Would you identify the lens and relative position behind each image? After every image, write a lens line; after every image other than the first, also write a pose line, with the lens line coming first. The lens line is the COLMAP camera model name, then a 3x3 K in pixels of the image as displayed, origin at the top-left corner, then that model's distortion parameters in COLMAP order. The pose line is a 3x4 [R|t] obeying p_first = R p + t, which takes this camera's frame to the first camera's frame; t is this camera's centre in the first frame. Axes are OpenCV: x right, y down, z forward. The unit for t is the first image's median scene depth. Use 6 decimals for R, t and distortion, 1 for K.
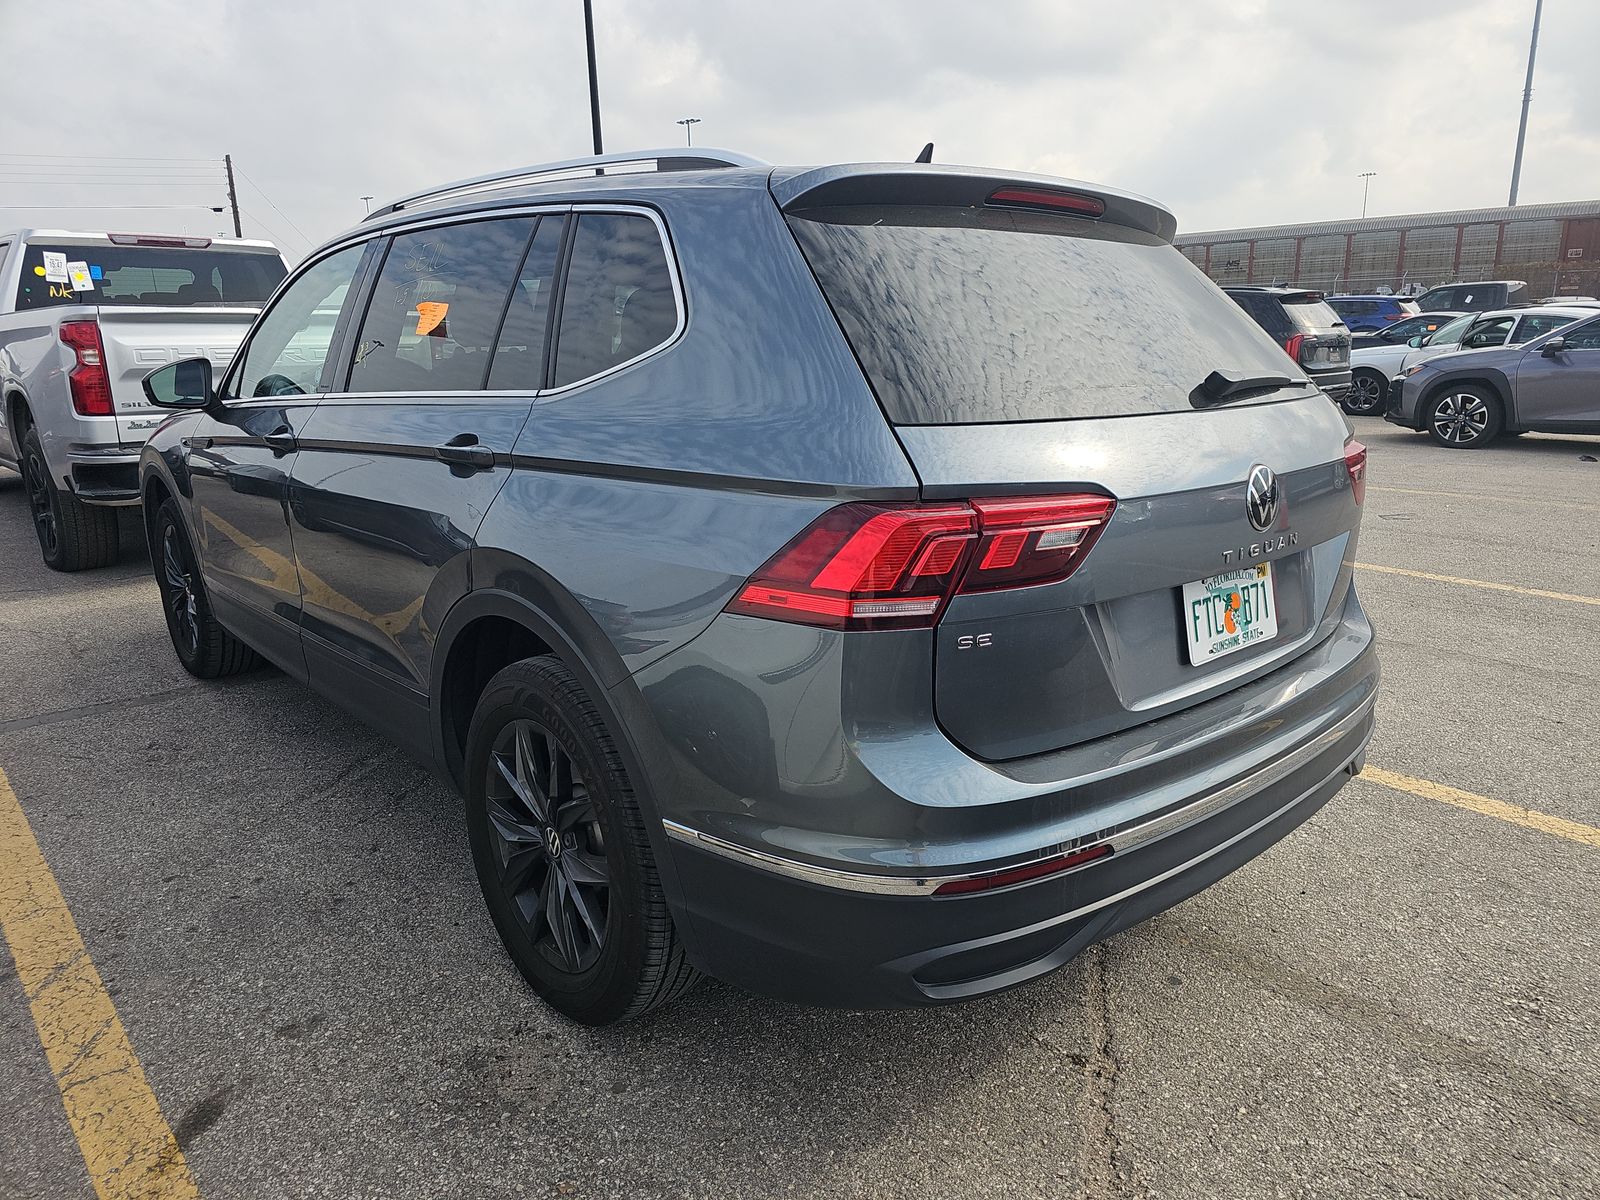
lens RADIAL K [[1062.5, 0, 803.7], [0, 1062.5, 605.3], [0, 0, 1]] dist [-0.005623, -0.000081]
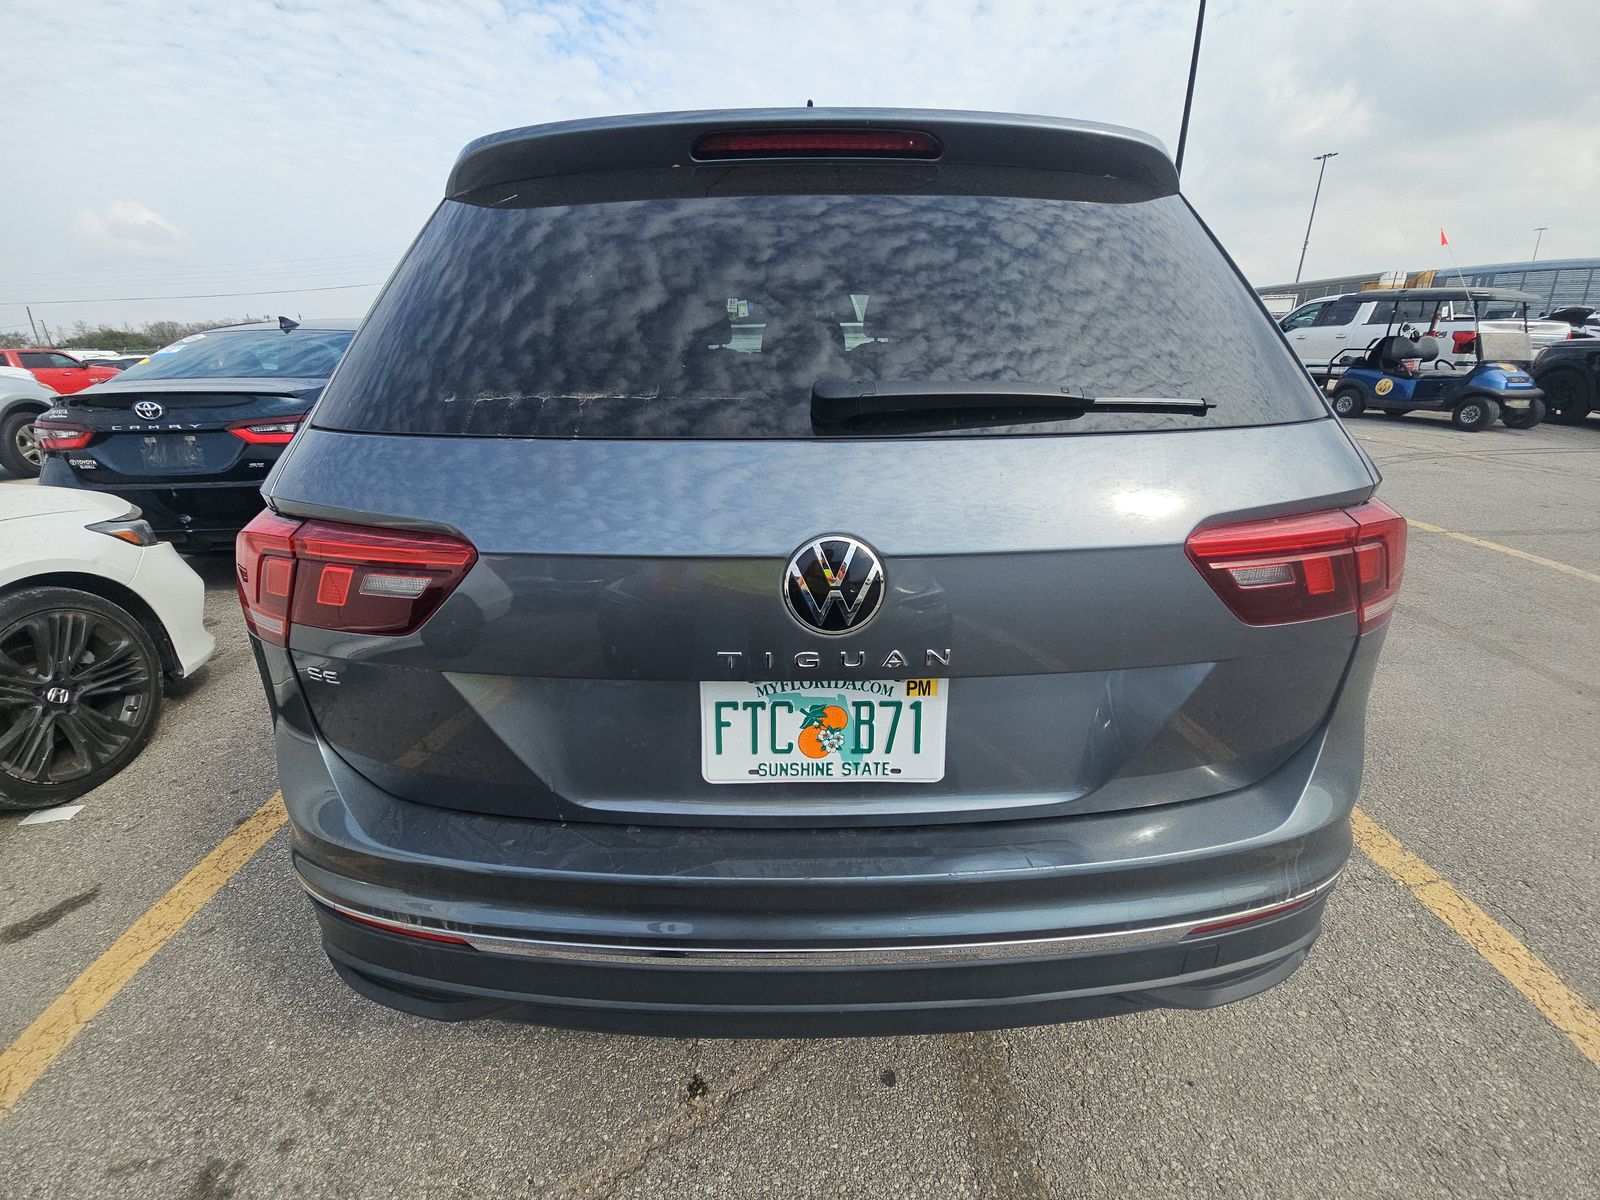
lens RADIAL K [[647.1, 0, 800.5], [0, 647.1, 600.0], [0, 0, 1]] dist [-0.010688, -0.000523]
pose [[0.749866, 0.234835, -0.618509, 0.306586], [-0.150345, 0.970910, 0.186359, -0.075573], [0.644280, -0.046755, 0.763359, 0.316268]]
